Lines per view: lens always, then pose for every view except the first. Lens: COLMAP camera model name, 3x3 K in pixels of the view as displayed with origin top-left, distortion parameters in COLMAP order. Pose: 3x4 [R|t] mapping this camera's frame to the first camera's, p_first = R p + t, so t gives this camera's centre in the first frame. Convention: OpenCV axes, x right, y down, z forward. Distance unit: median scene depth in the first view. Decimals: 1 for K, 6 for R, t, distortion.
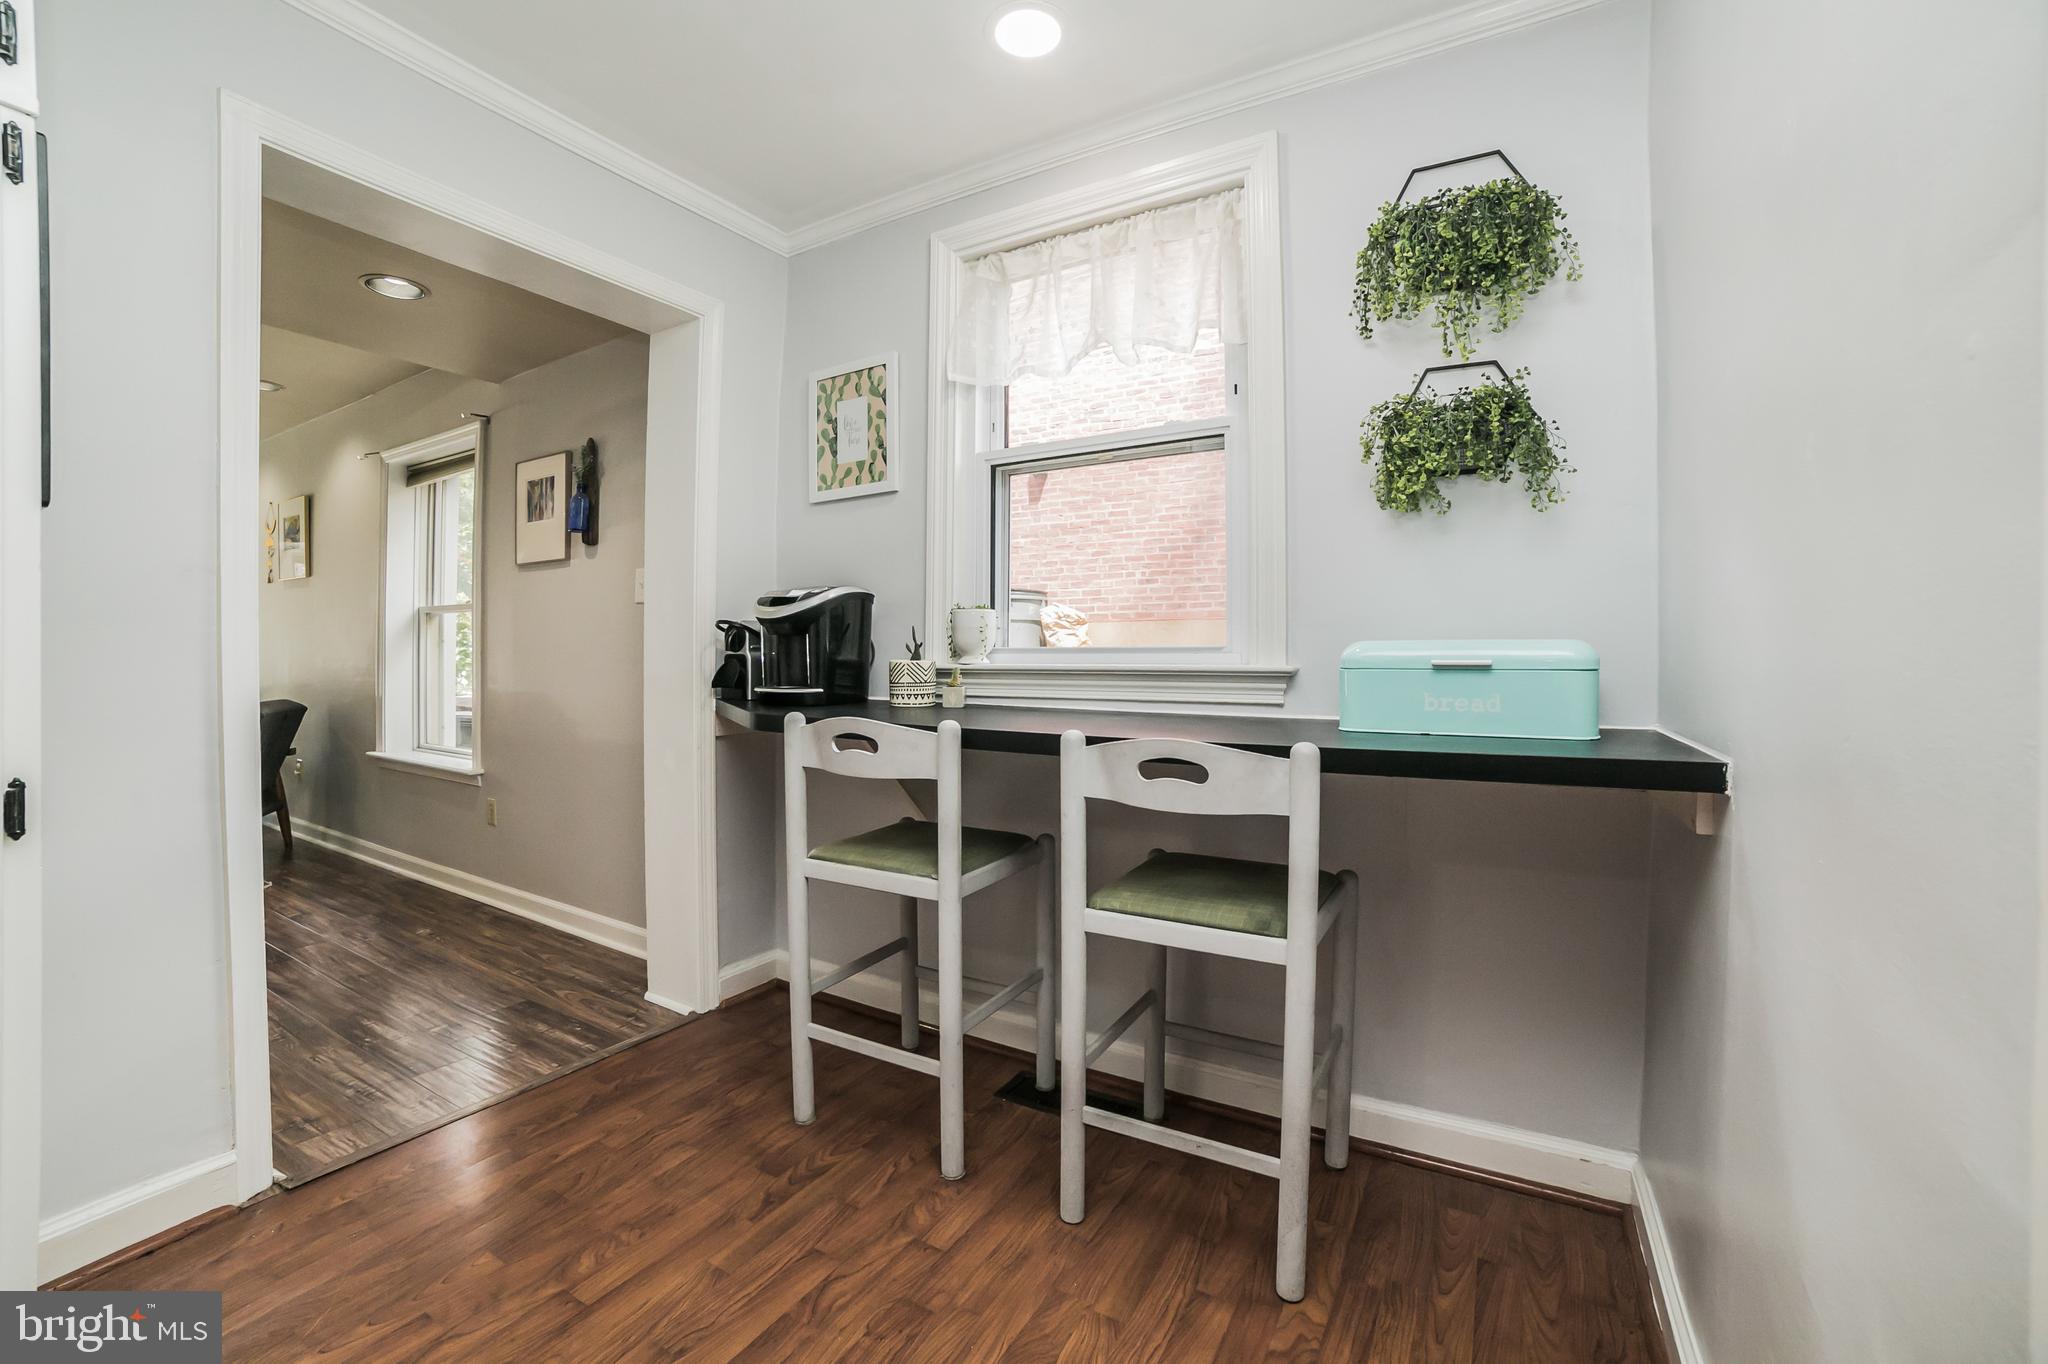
lens RADIAL K [[833.8, 0, 1018.5], [0, 833.8, 669.9], [0, 0, 1]] dist [-0.106833, 0.039335]
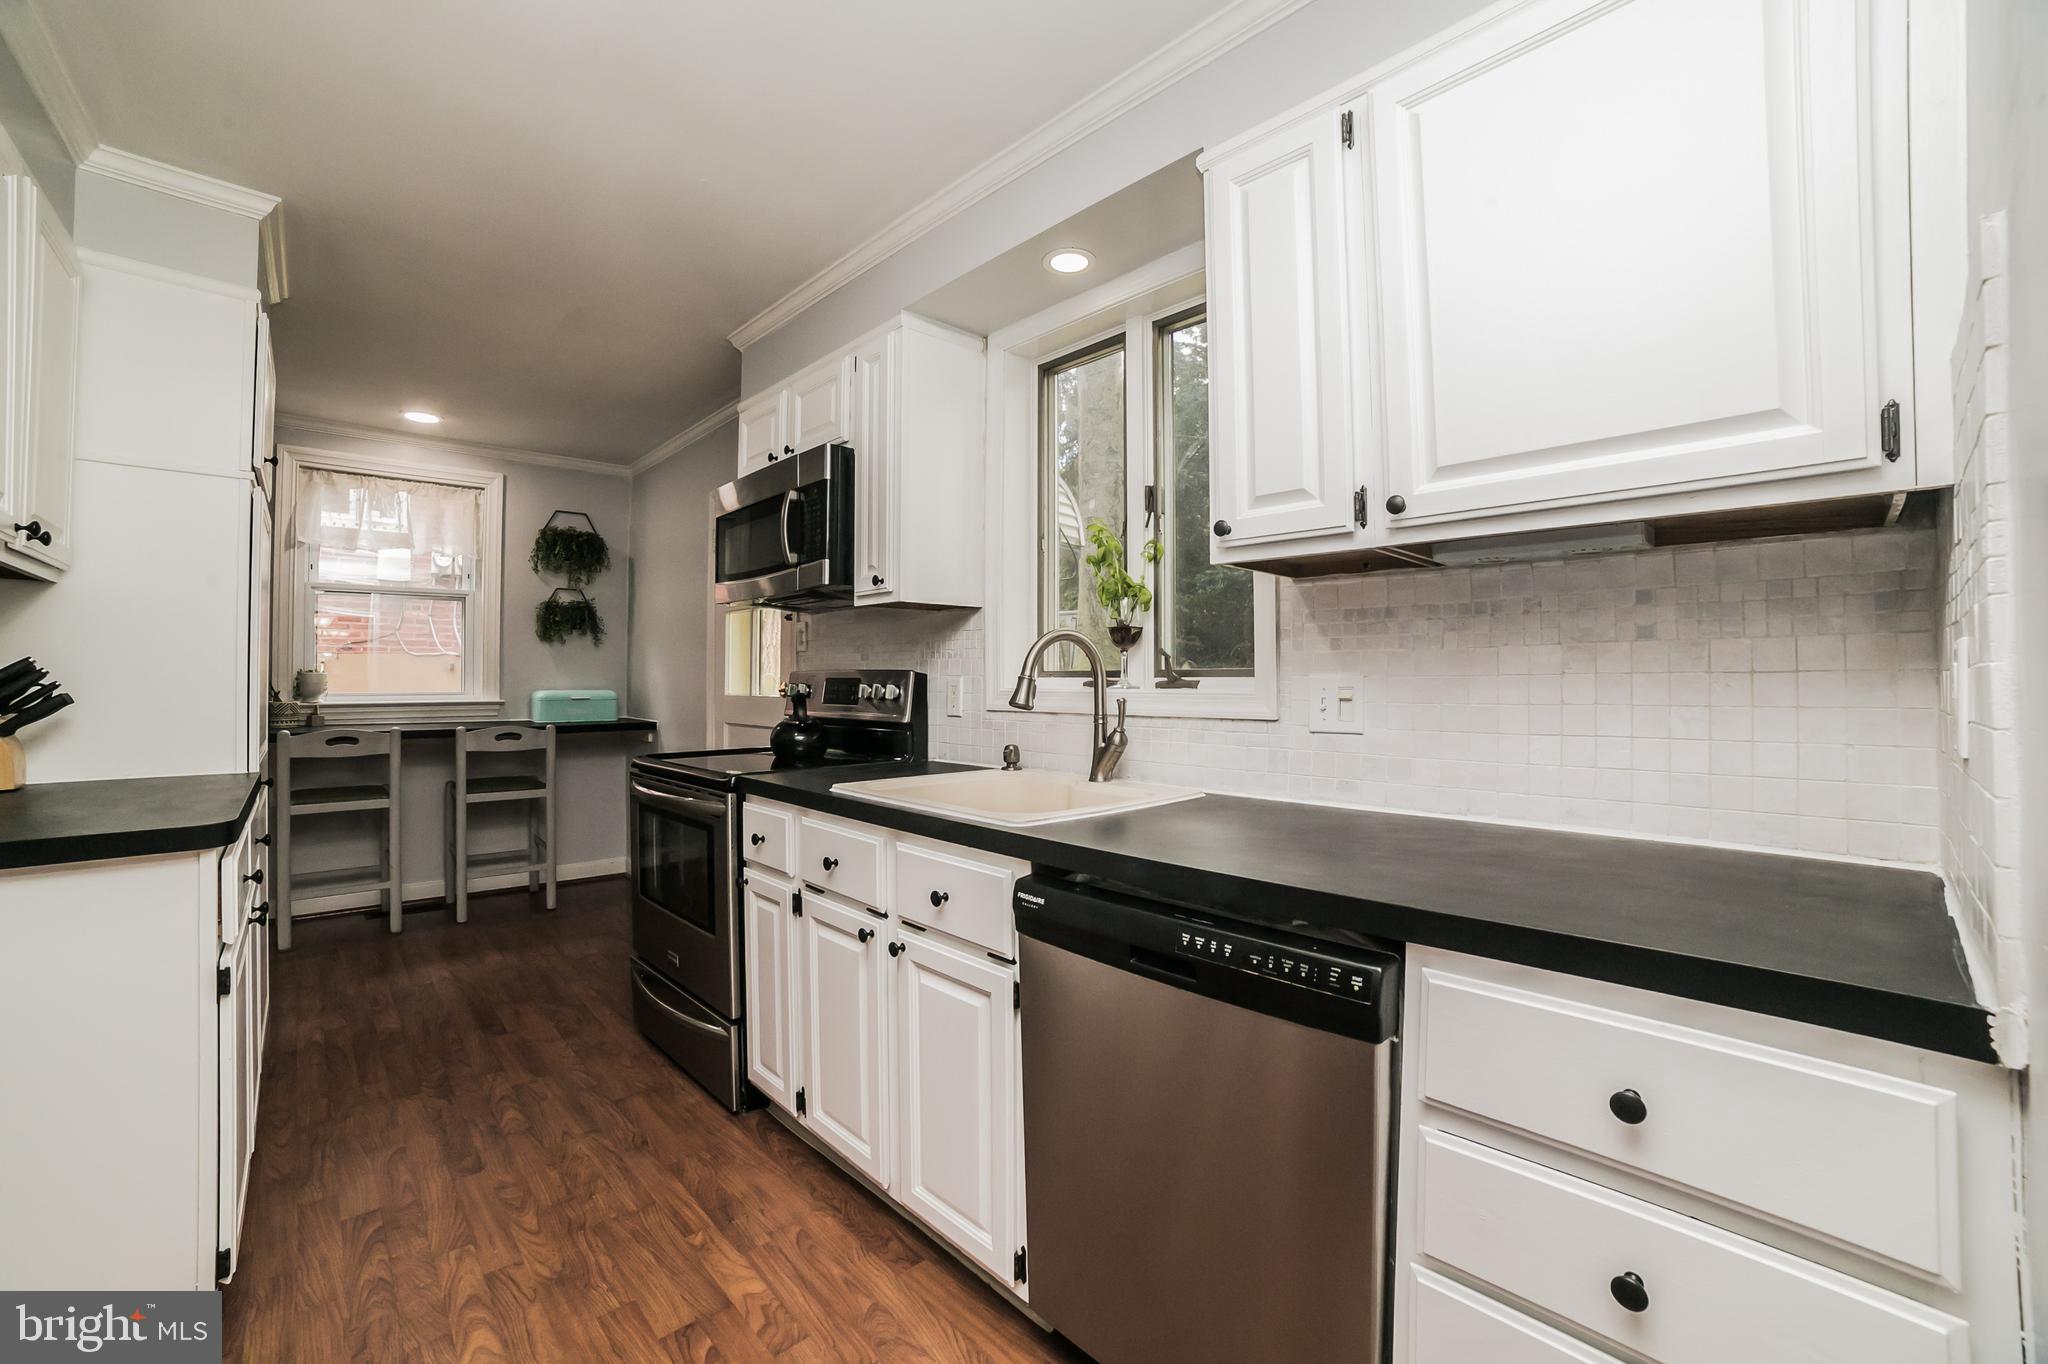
lens RADIAL K [[833.8, 0, 1018.5], [0, 833.8, 669.9], [0, 0, 1]] dist [-0.106833, 0.039335]
pose [[0.285771, 0.016935, 0.958148, -1.815526], [0.016856, 0.999600, -0.022694, -0.018100], [-0.958150, 0.022636, 0.285372, -1.390506]]
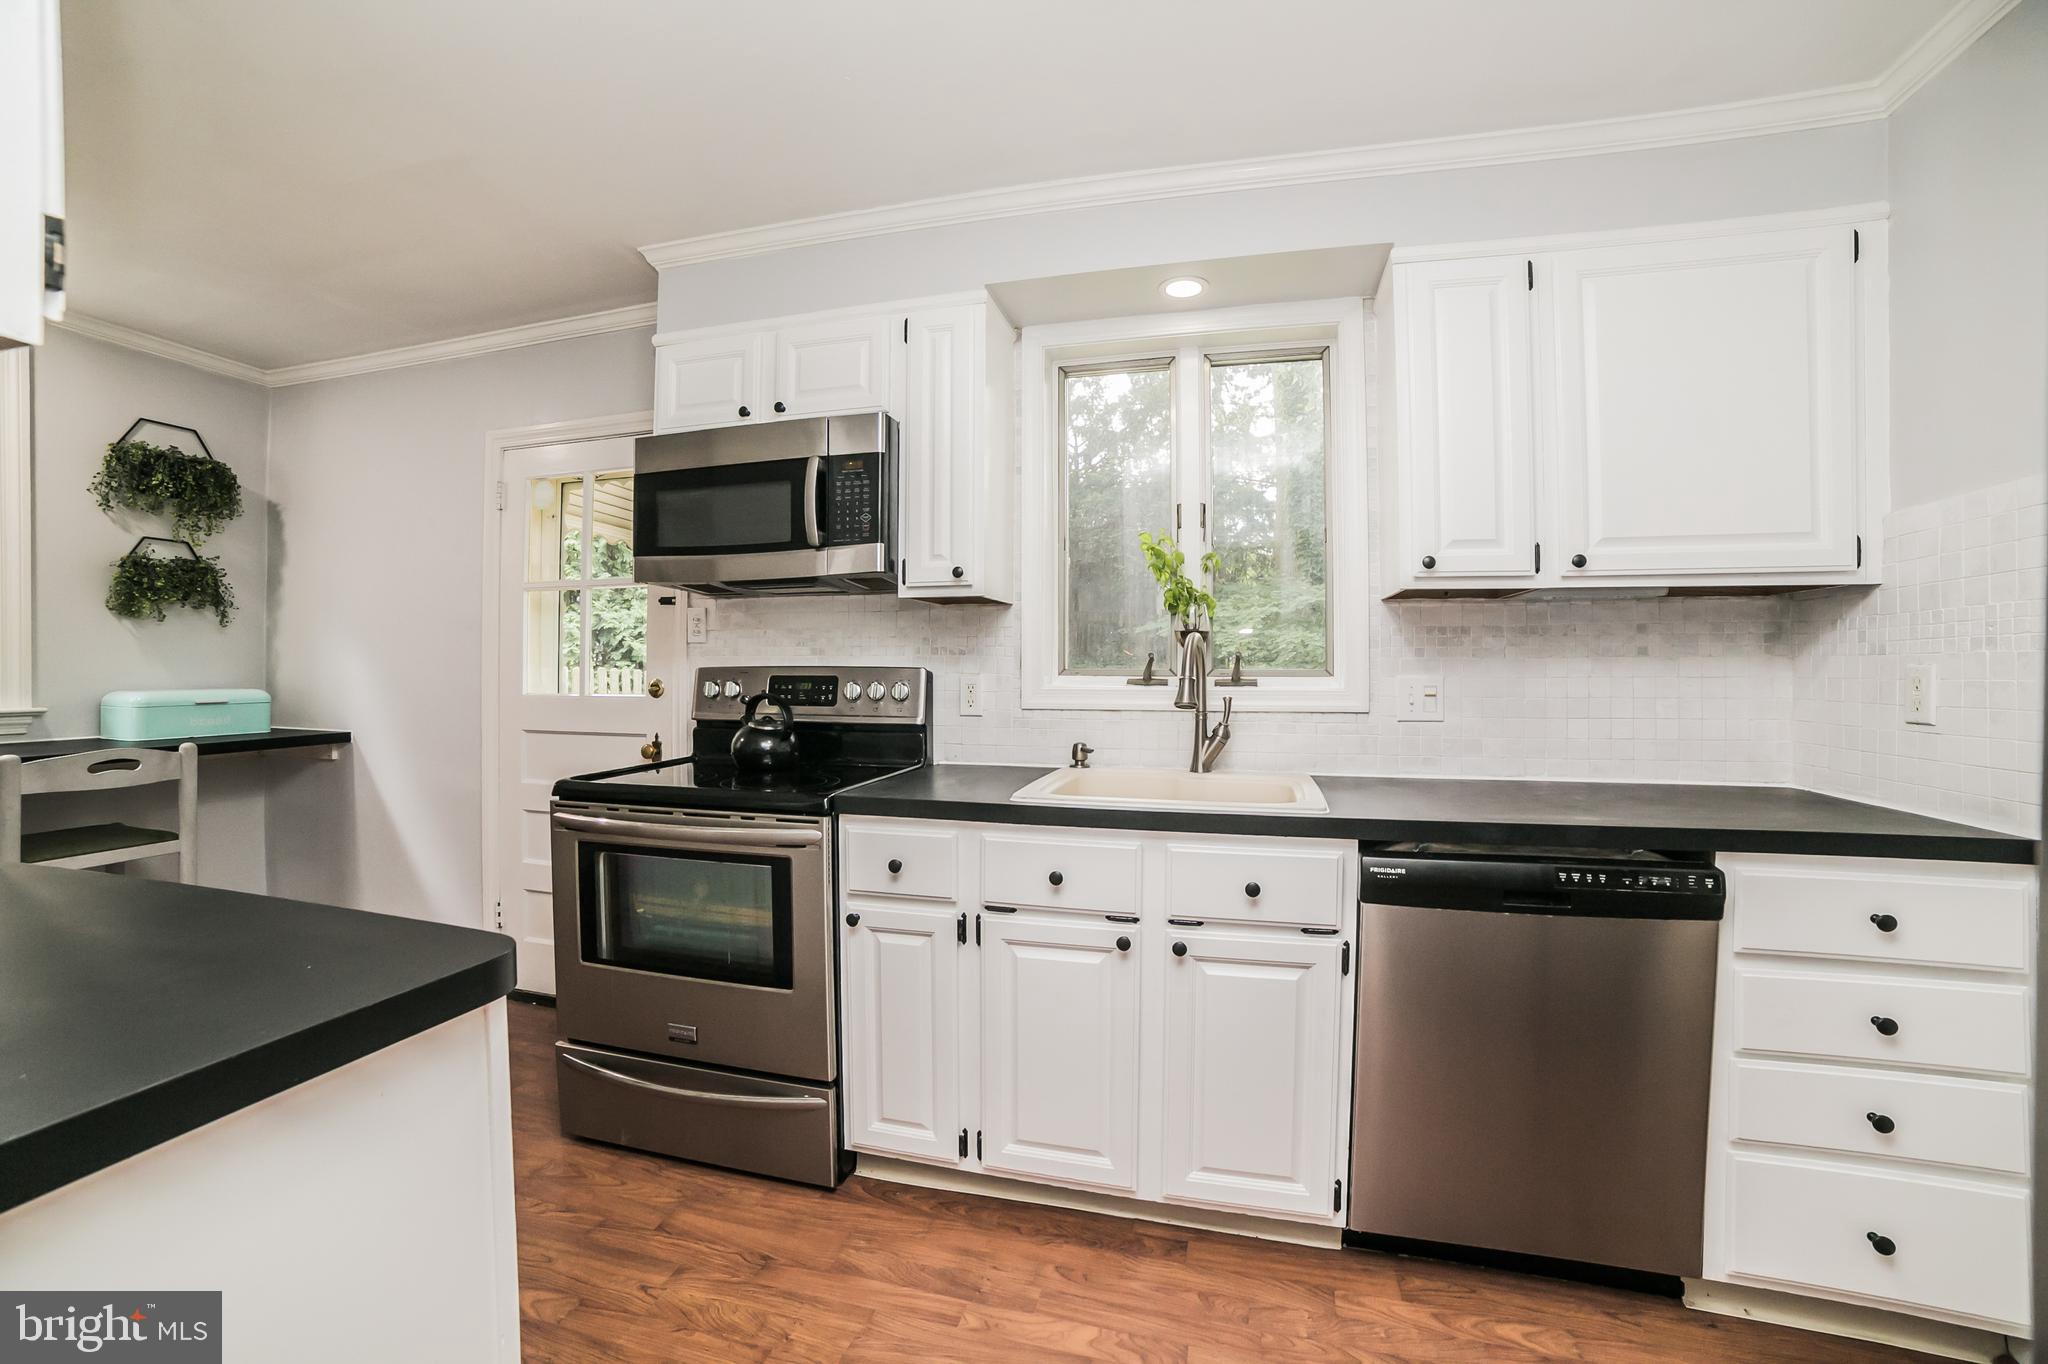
lens RADIAL K [[833.8, 0, 1018.5], [0, 833.8, 669.9], [0, 0, 1]] dist [-0.106833, 0.039335]
pose [[-0.257116, 0.003088, 0.966376, -1.826204], [0.018626, 0.999825, 0.001761, -0.054564], [-0.966201, 0.018452, -0.257128, -0.480380]]
